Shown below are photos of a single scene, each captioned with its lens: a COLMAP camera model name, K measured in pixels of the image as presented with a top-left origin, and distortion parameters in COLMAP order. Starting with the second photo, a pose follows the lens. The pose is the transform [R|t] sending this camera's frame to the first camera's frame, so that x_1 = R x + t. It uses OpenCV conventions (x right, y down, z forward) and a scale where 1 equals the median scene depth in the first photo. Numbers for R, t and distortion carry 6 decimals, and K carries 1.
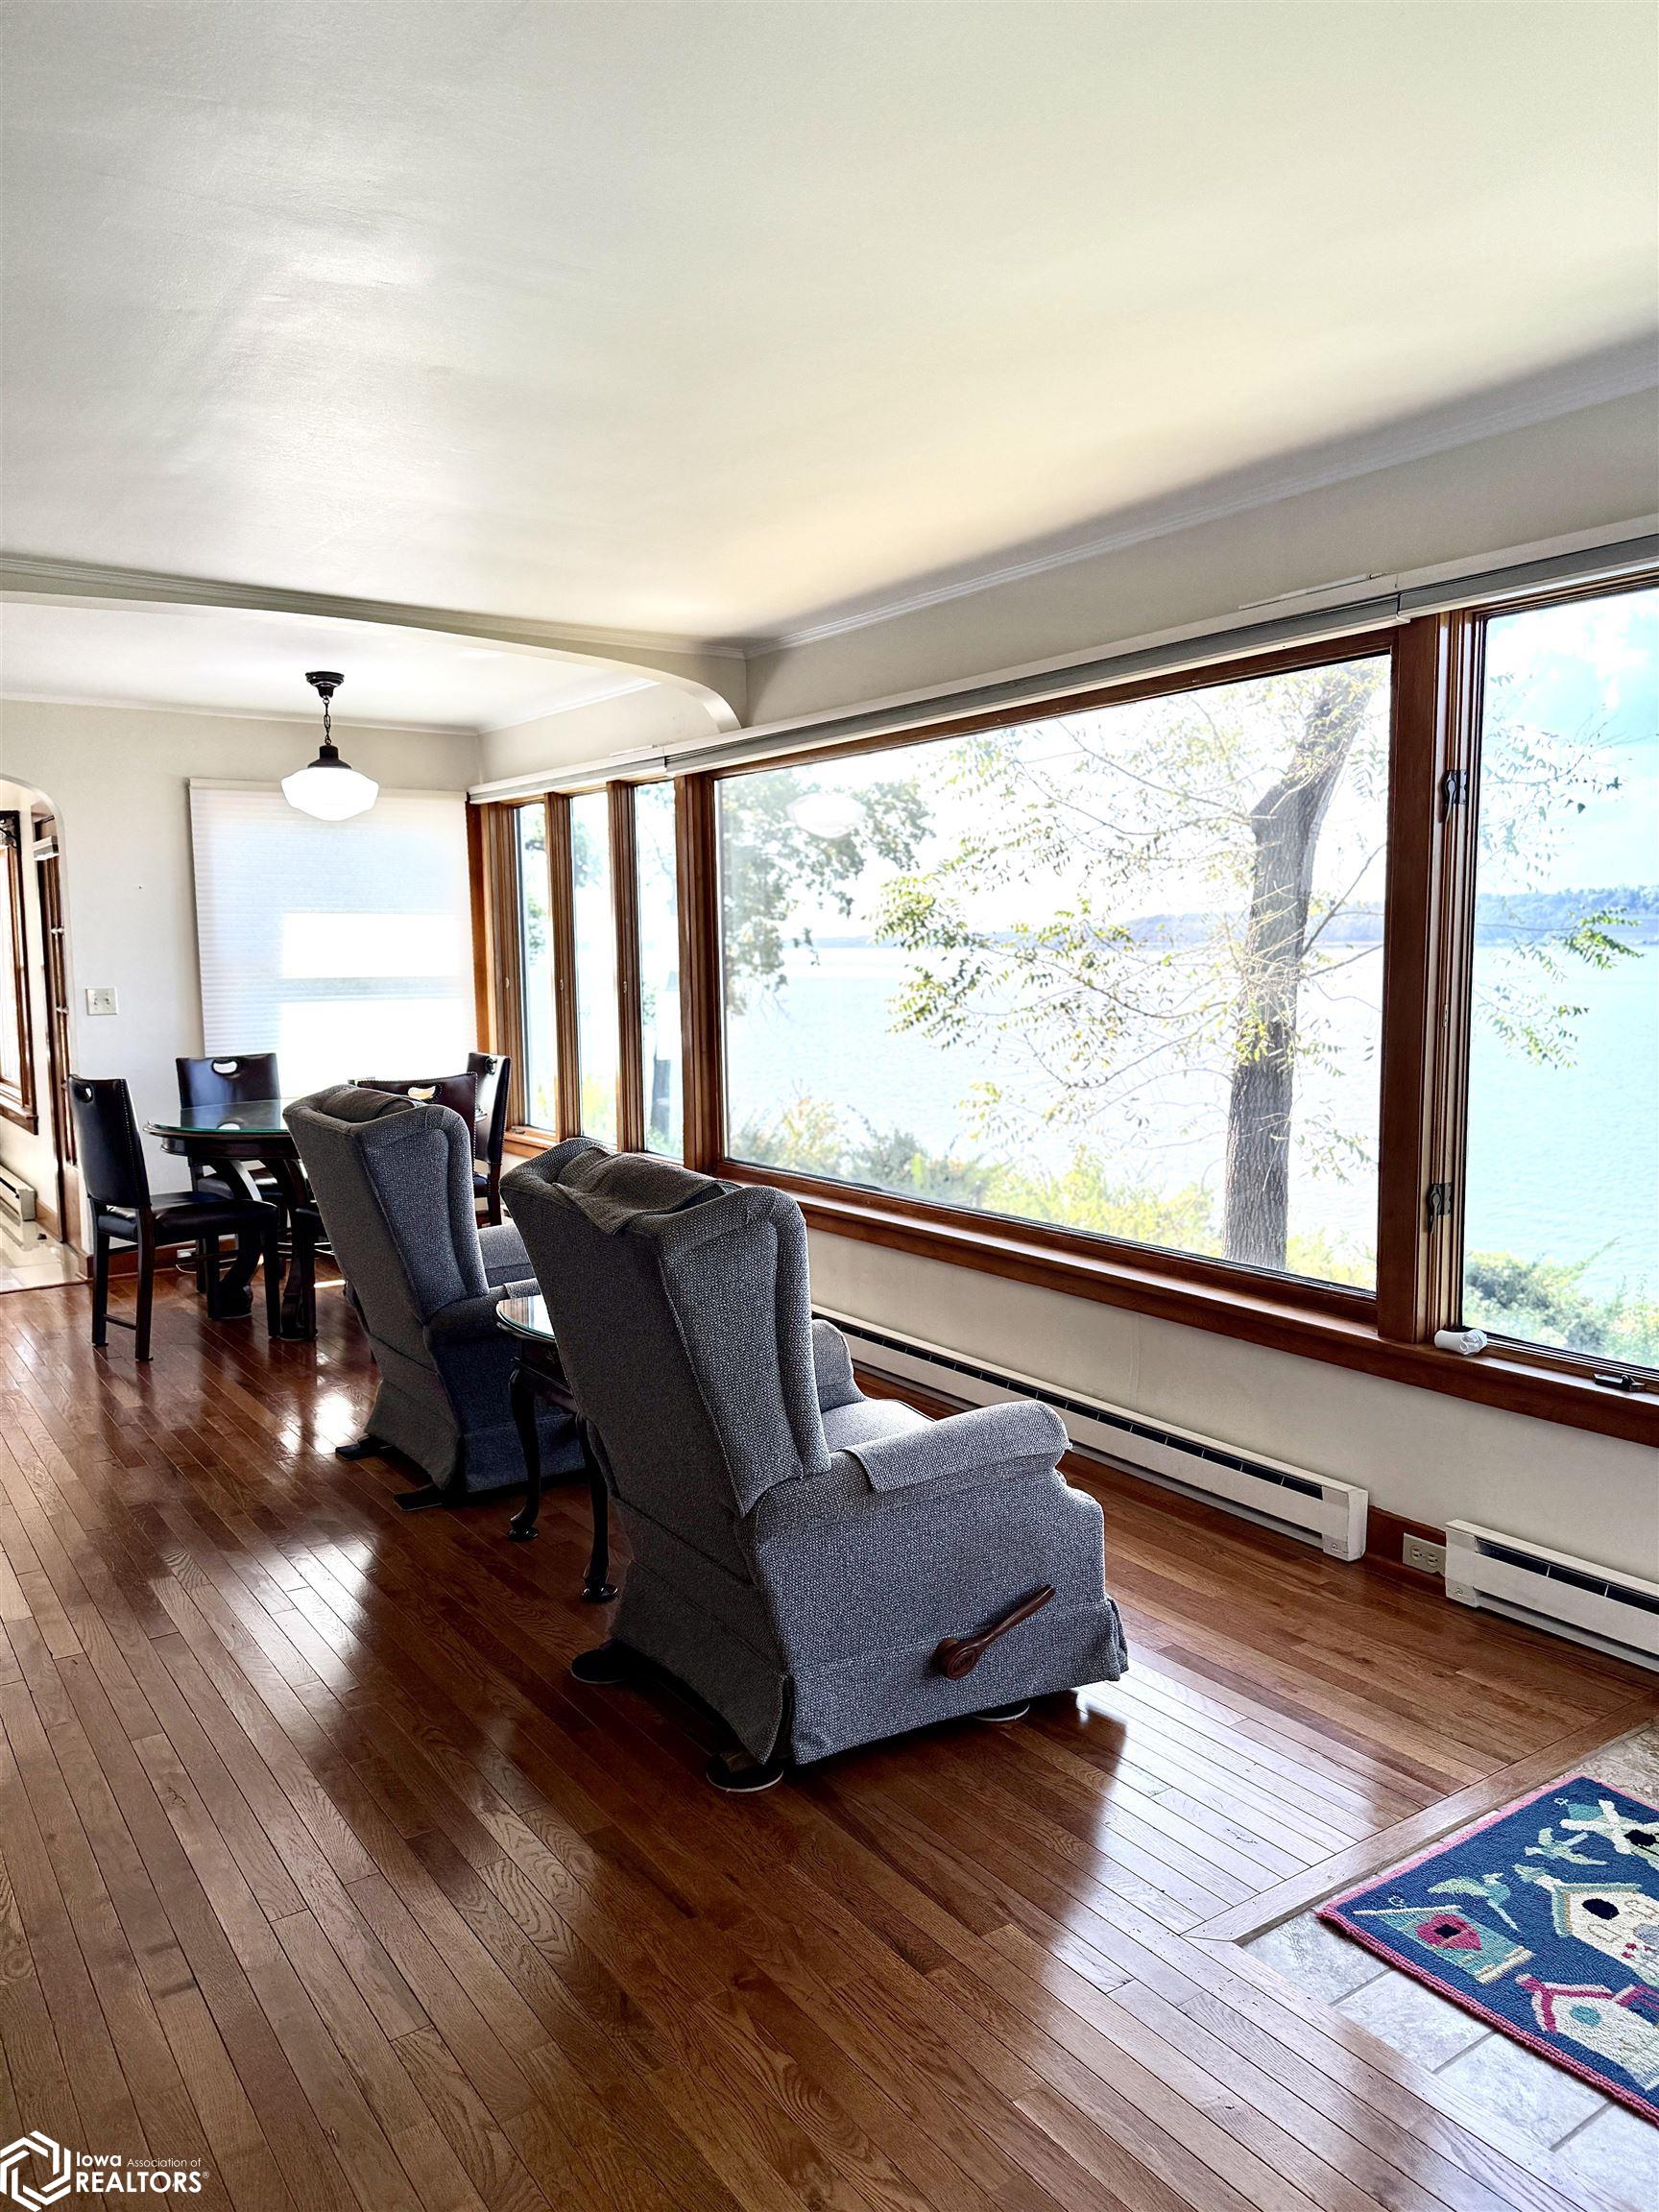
lens RADIAL K [[1538.6, 0, 837.0], [0, 1538.6, 1116.2], [0, 0, 1]] dist [0.072400, -0.081559]
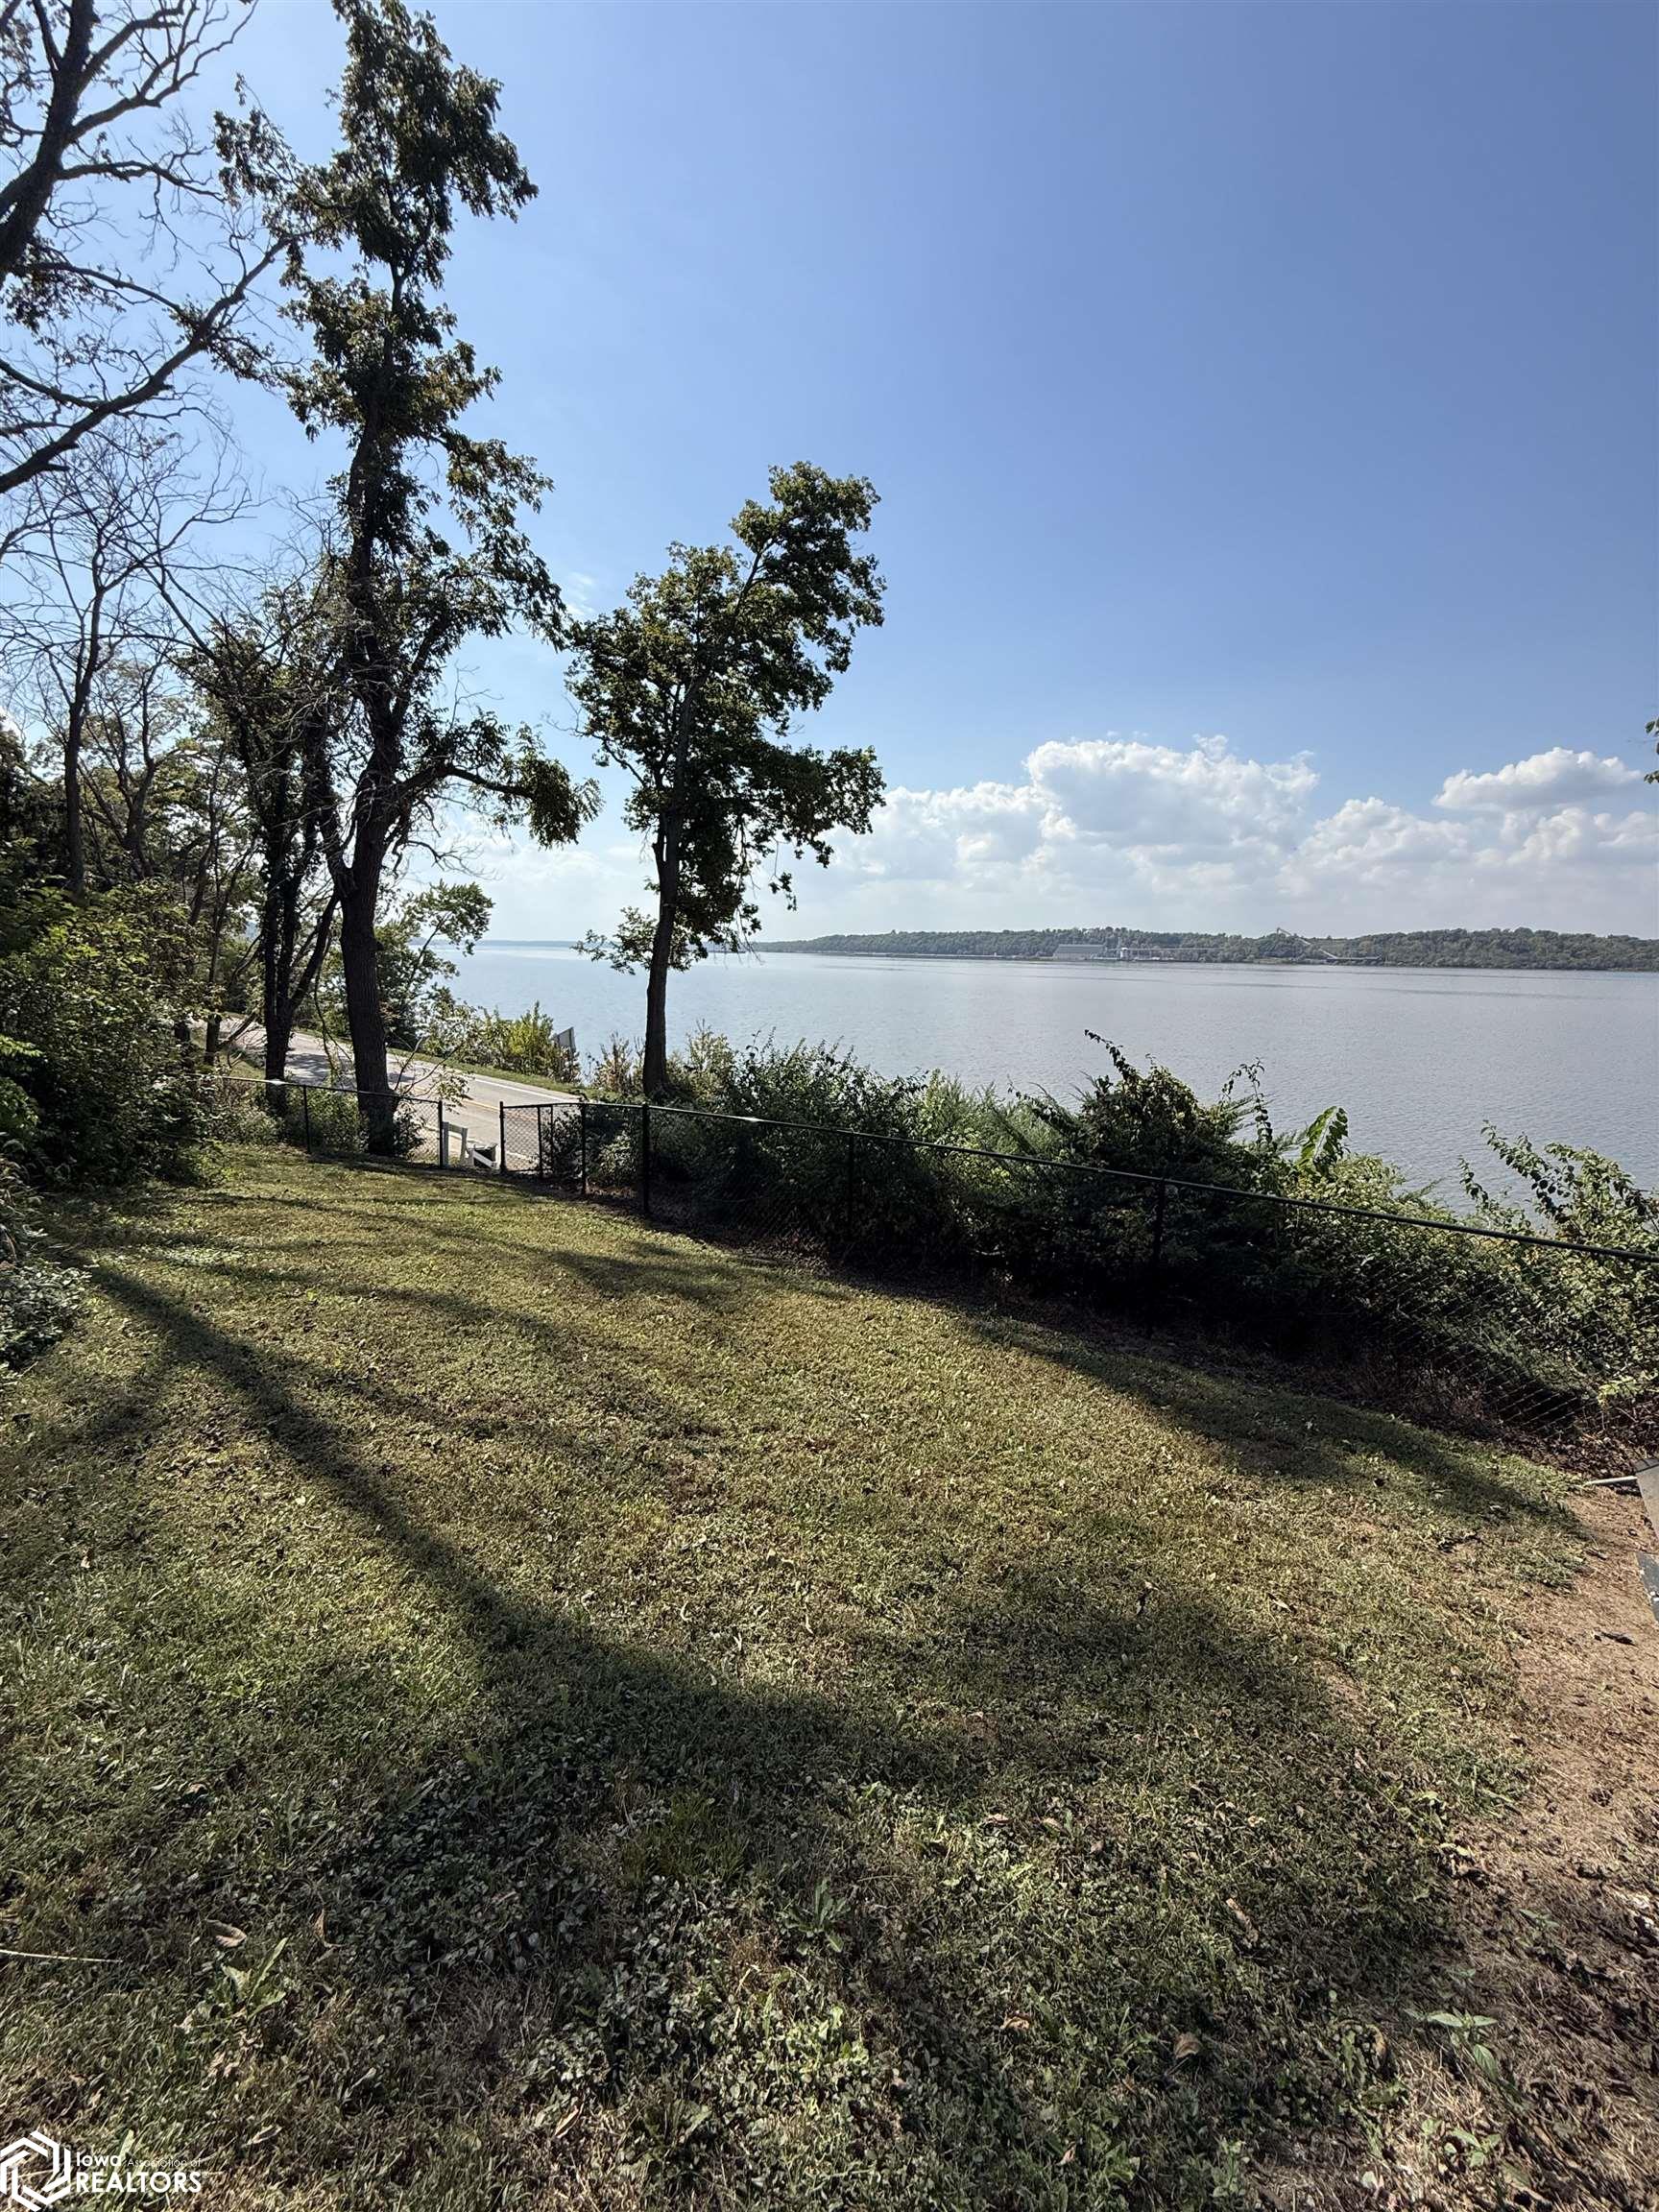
lens RADIAL K [[876.0, 0, 823.0], [0, 876.0, 1113.1], [0, 0, 1]] dist [-0.005789, 0.001504]
pose [[0.979845, -0.006843, 0.199643, -1.440811], [-0.007973, 0.997277, 0.073312, 0.005232], [-0.199601, -0.073426, 0.977122, 4.502239]]
